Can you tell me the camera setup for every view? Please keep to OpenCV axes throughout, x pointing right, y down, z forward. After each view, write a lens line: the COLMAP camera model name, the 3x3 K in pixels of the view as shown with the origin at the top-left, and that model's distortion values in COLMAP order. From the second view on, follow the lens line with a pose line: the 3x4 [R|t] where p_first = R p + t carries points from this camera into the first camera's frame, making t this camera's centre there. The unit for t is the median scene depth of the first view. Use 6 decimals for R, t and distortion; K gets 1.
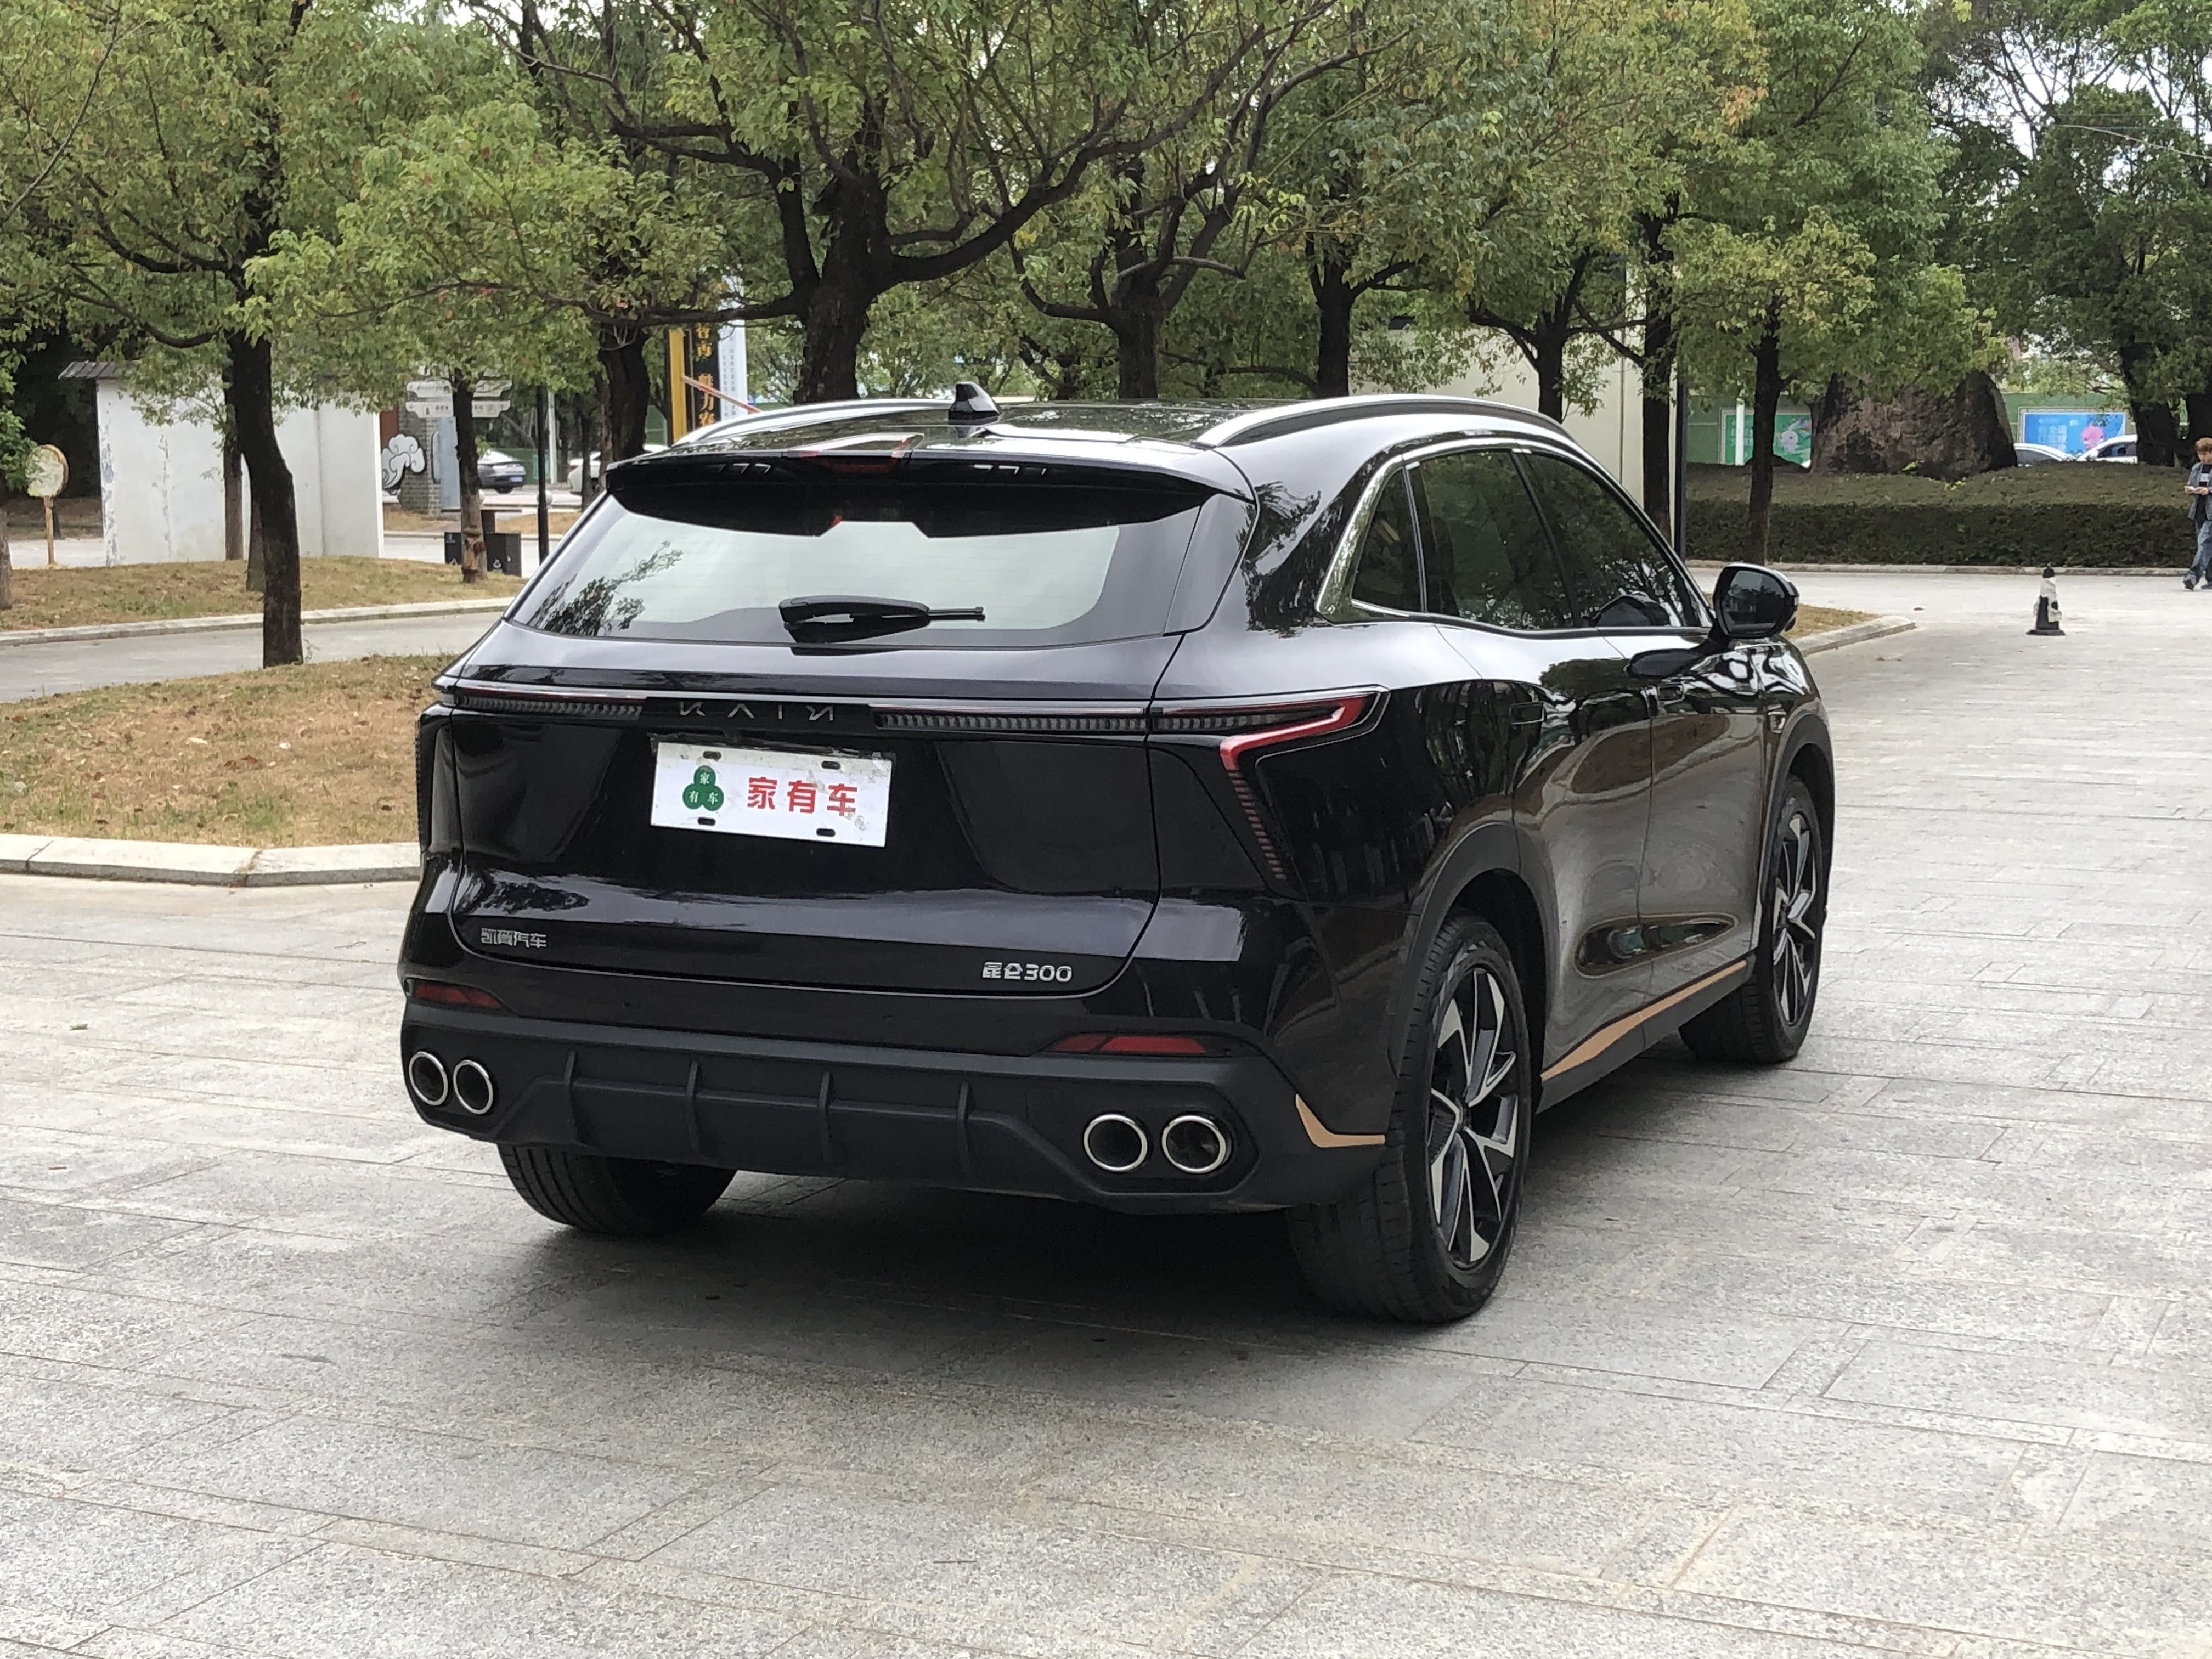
lens RADIAL K [[3262.1, 0, 1095.8], [0, 3262.1, 820.5], [0, 0, 1]] dist [0.208843, -0.816078]
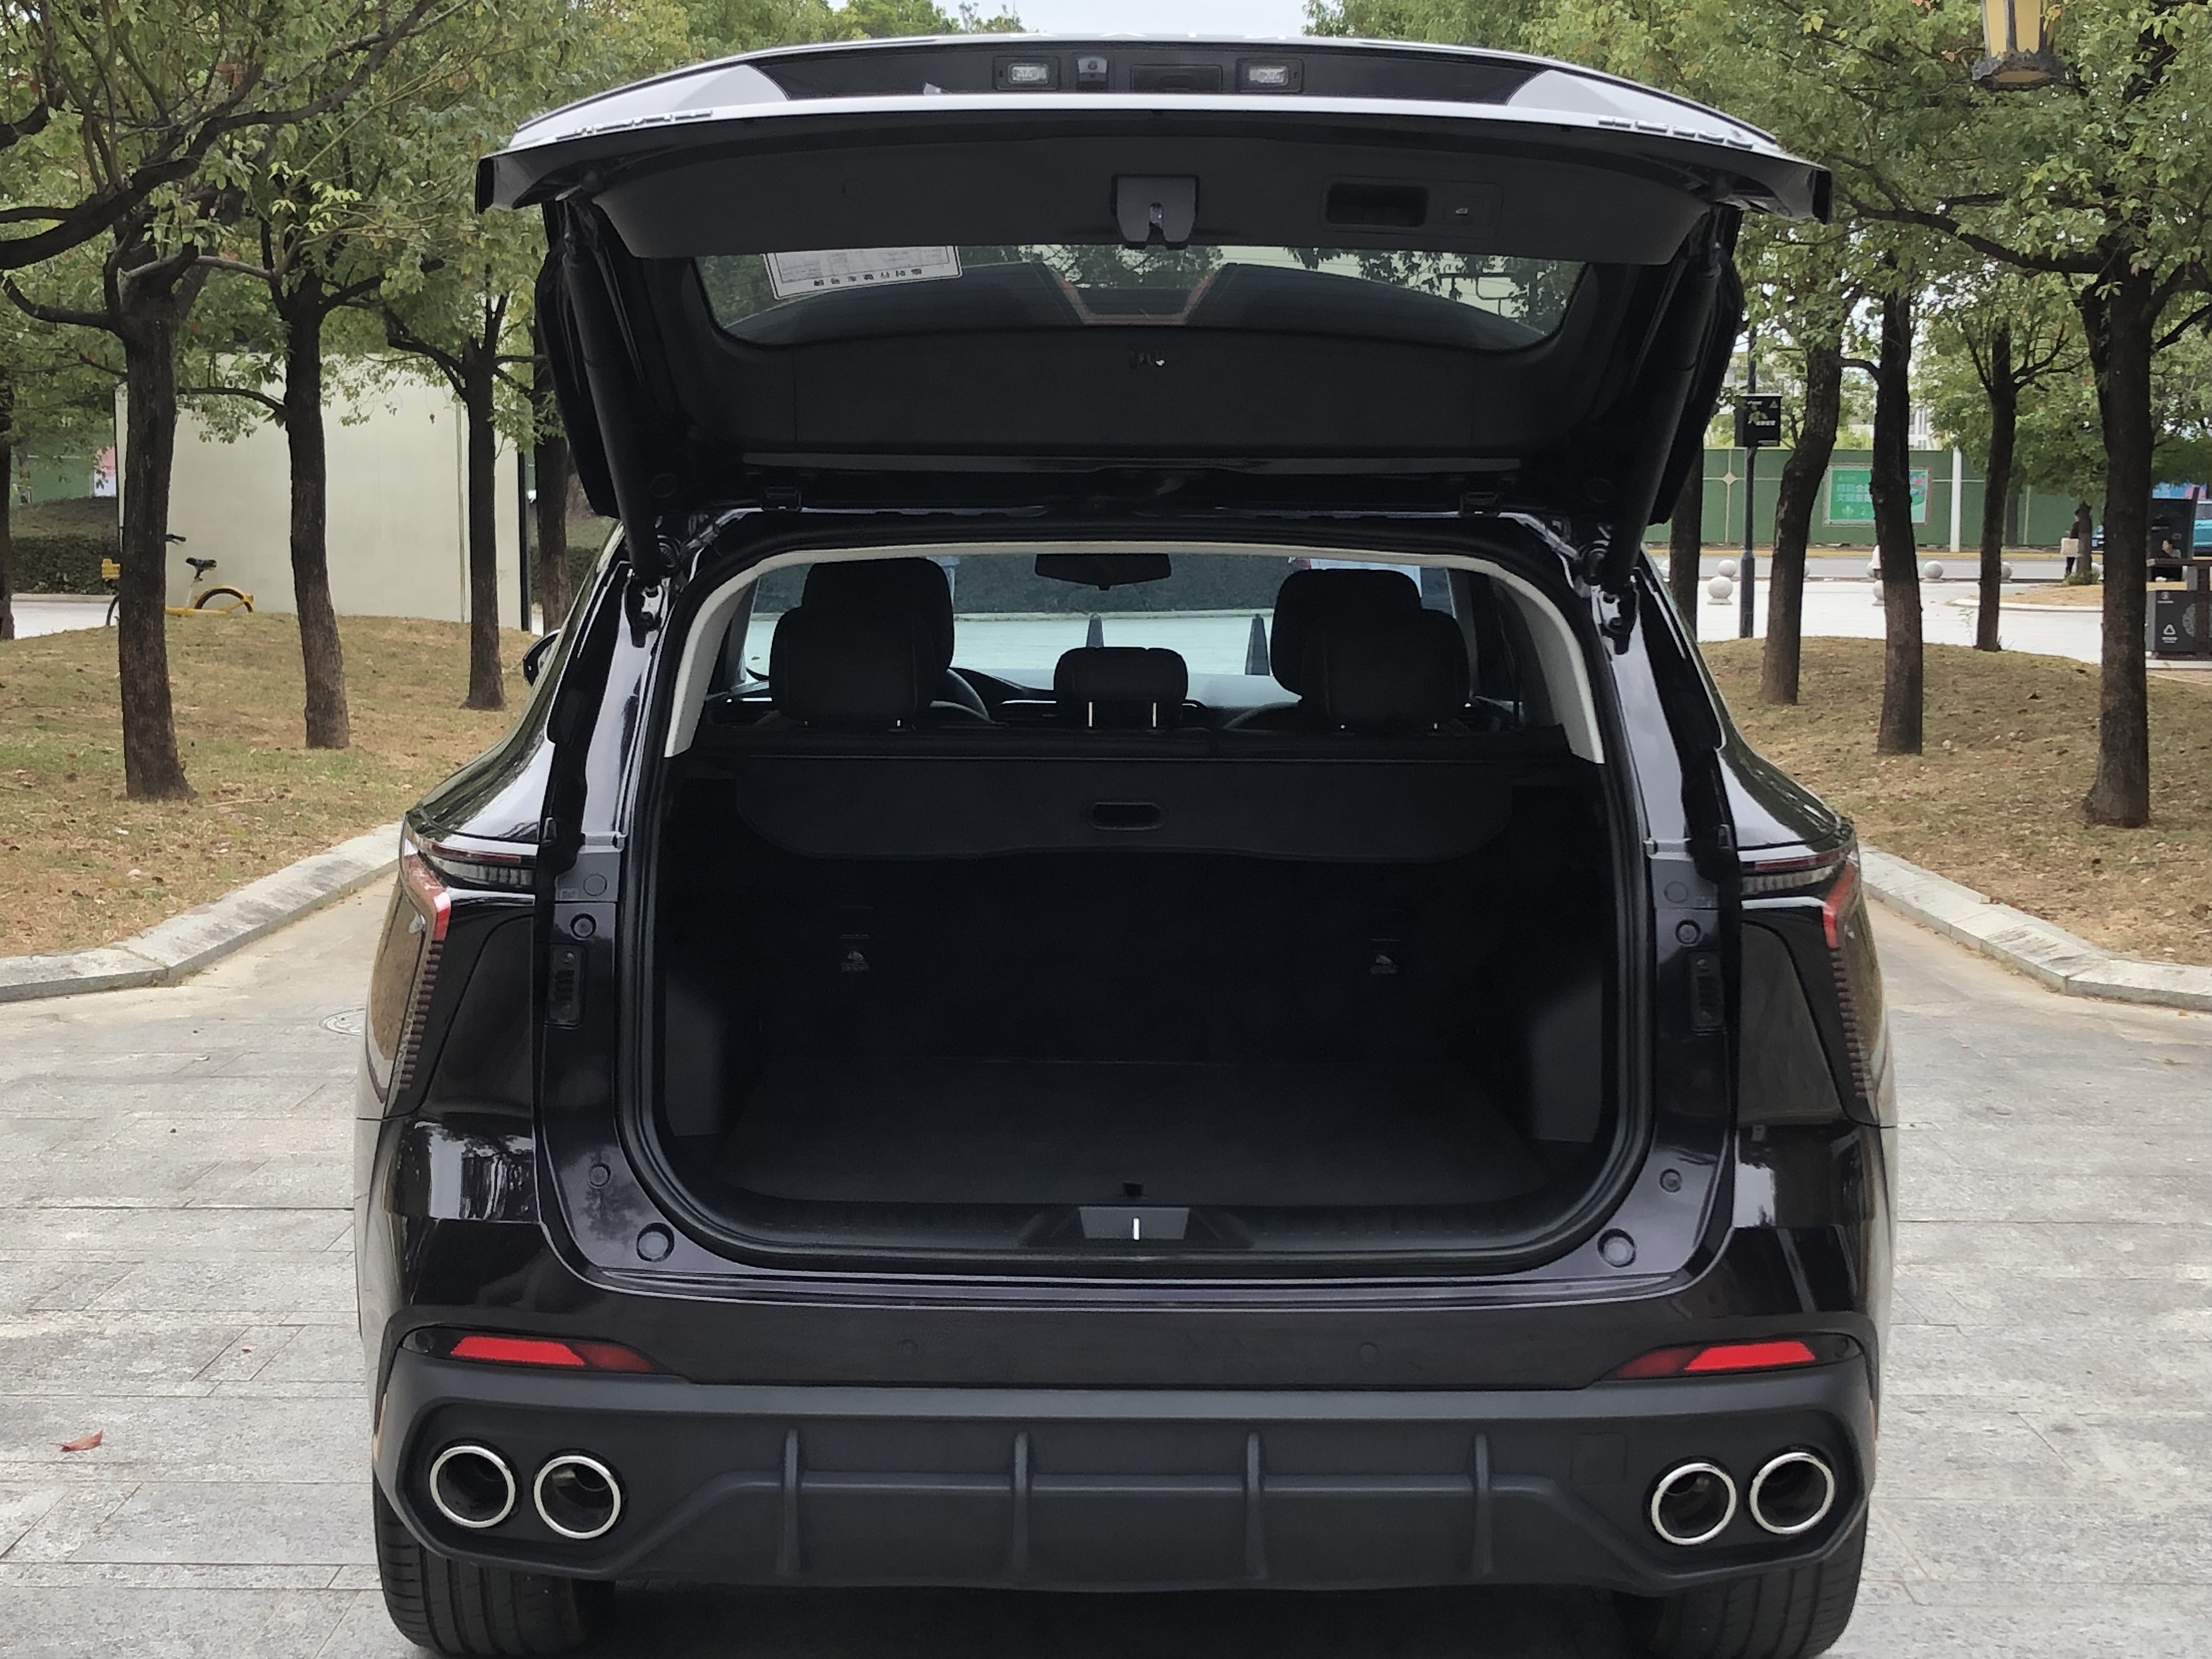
lens RADIAL K [[3262.1, 0, 1095.8], [0, 3262.1, 820.5], [0, 0, 1]] dist [0.208843, -0.816078]
pose [[0.912330, -0.032114, 0.408193, -0.368466], [0.036882, 0.999312, -0.003815, -0.043528], [-0.407790, 0.018536, 0.912888, 0.406278]]
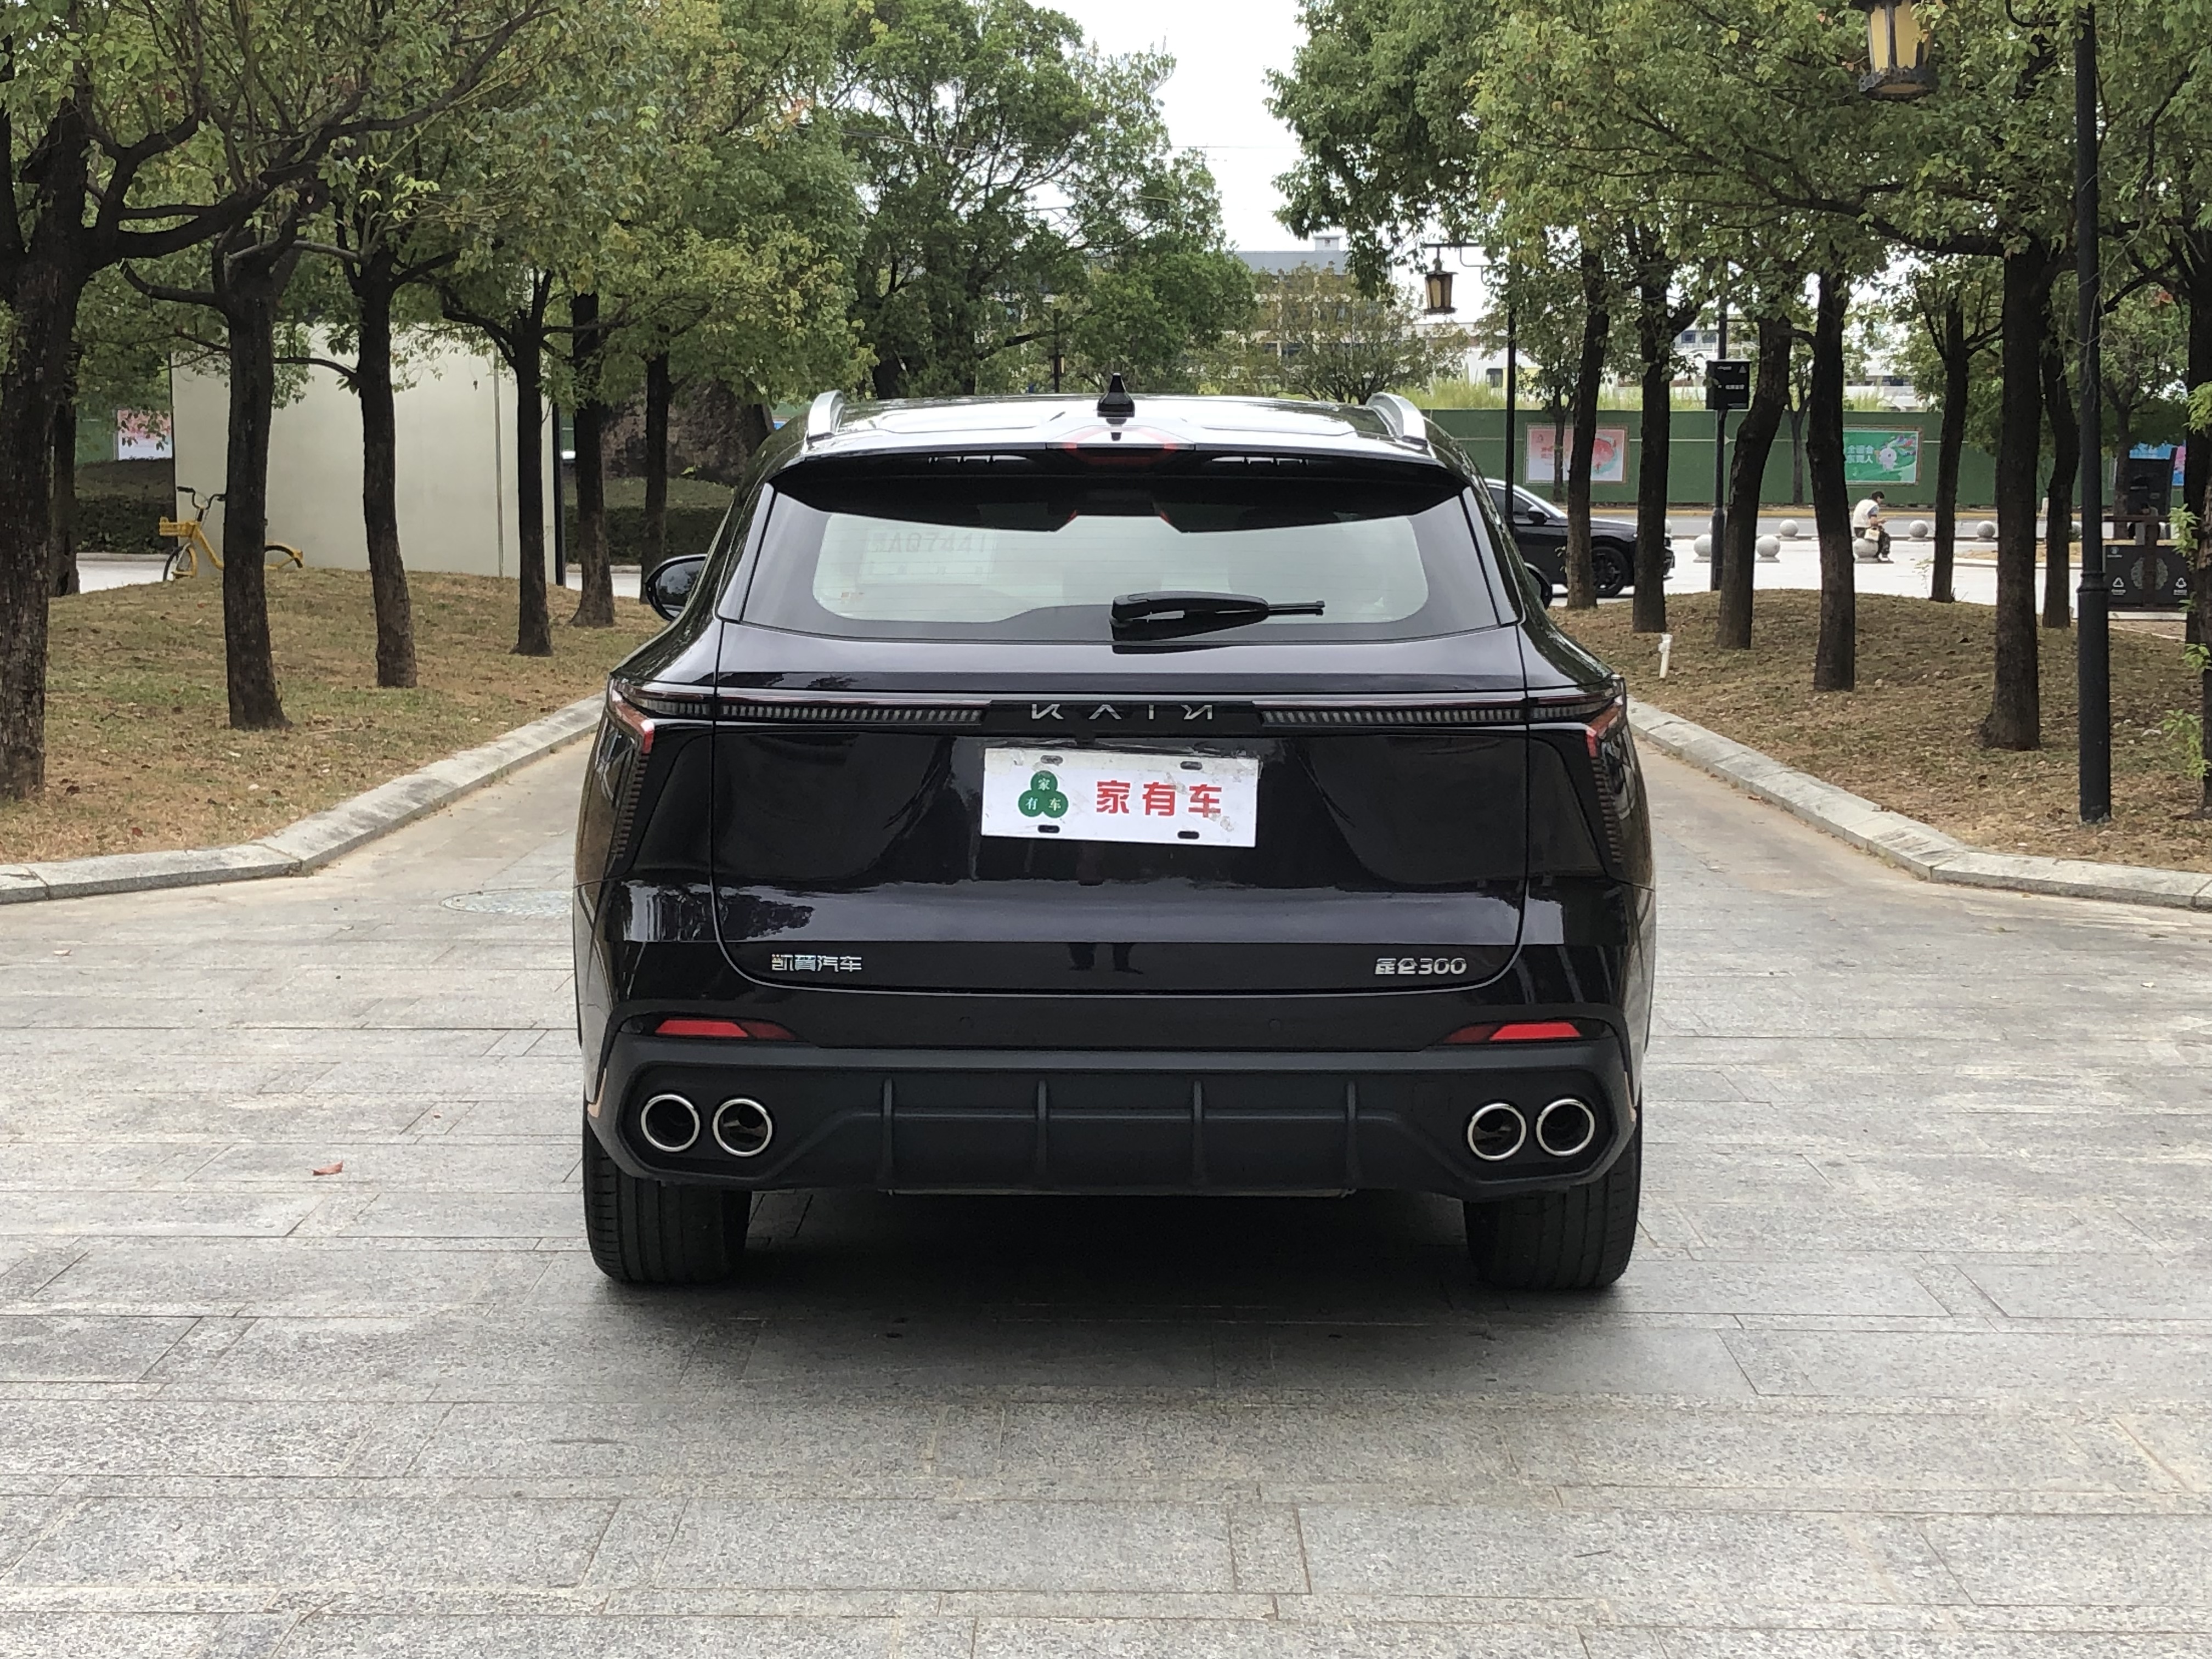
lens RADIAL K [[3262.1, 0, 1095.8], [0, 3262.1, 820.5], [0, 0, 1]] dist [0.208843, -0.816078]
pose [[0.913107, -0.037480, 0.405994, -0.493184], [0.037739, 0.999260, 0.007370, -0.008694], [-0.405970, 0.008592, 0.913846, 0.123325]]
